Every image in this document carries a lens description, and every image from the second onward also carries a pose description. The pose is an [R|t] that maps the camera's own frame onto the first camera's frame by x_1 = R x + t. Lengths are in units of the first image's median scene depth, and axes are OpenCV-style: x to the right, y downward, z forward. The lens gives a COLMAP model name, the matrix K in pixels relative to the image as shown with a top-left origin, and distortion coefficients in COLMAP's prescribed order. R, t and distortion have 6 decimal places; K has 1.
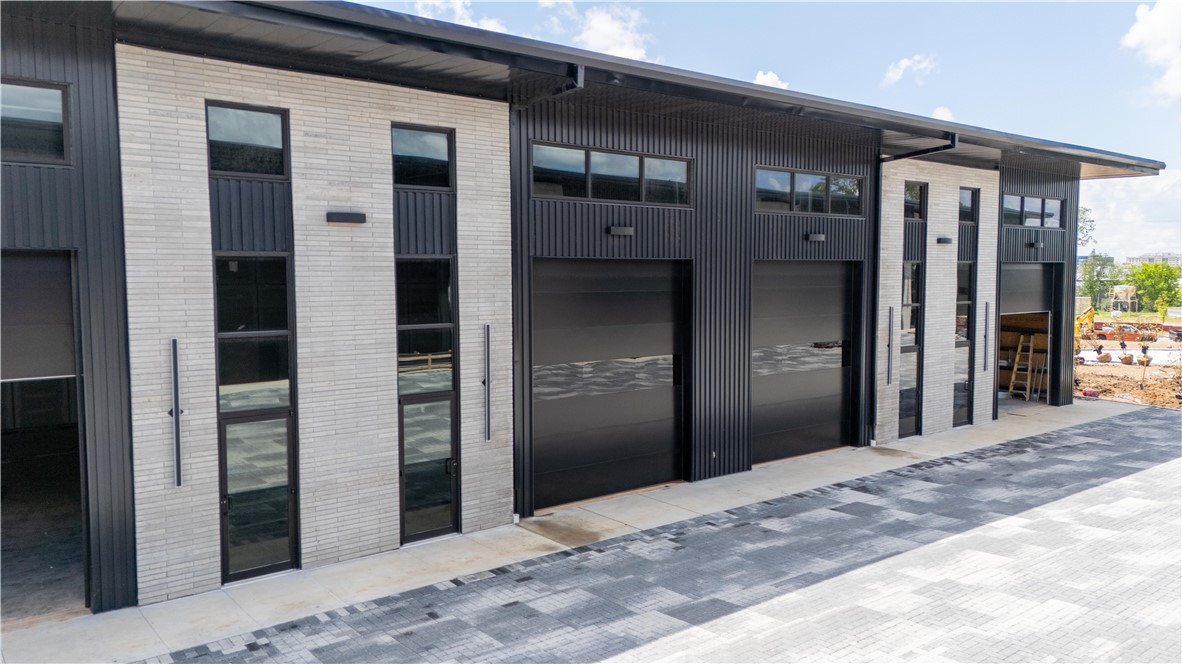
lens RADIAL K [[863.3, 0, 591.0], [0, 863.3, 332.0], [0, 0, 1]] dist [0.078253, -0.076314]
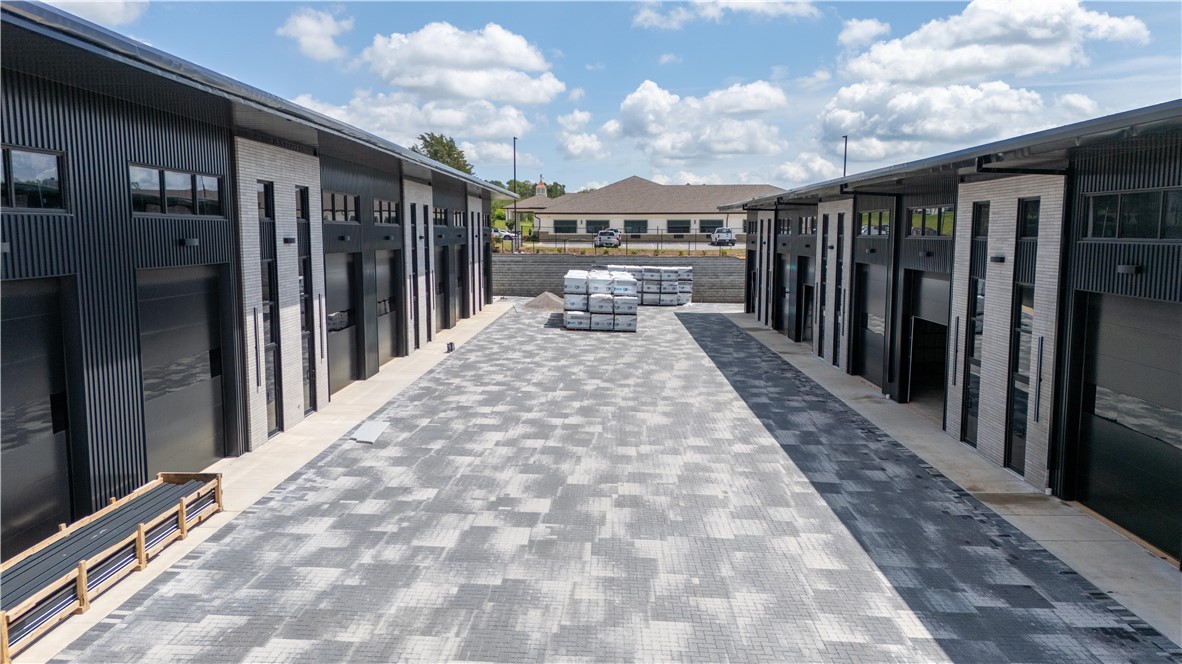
lens RADIAL K [[863.3, 0, 591.0], [0, 863.3, 332.0], [0, 0, 1]] dist [0.078253, -0.076314]
pose [[-0.639500, 0.090926, -0.763395, 1.483788], [-0.050329, 0.985900, 0.159589, -0.215189], [0.767142, 0.140478, -0.625907, 1.419922]]
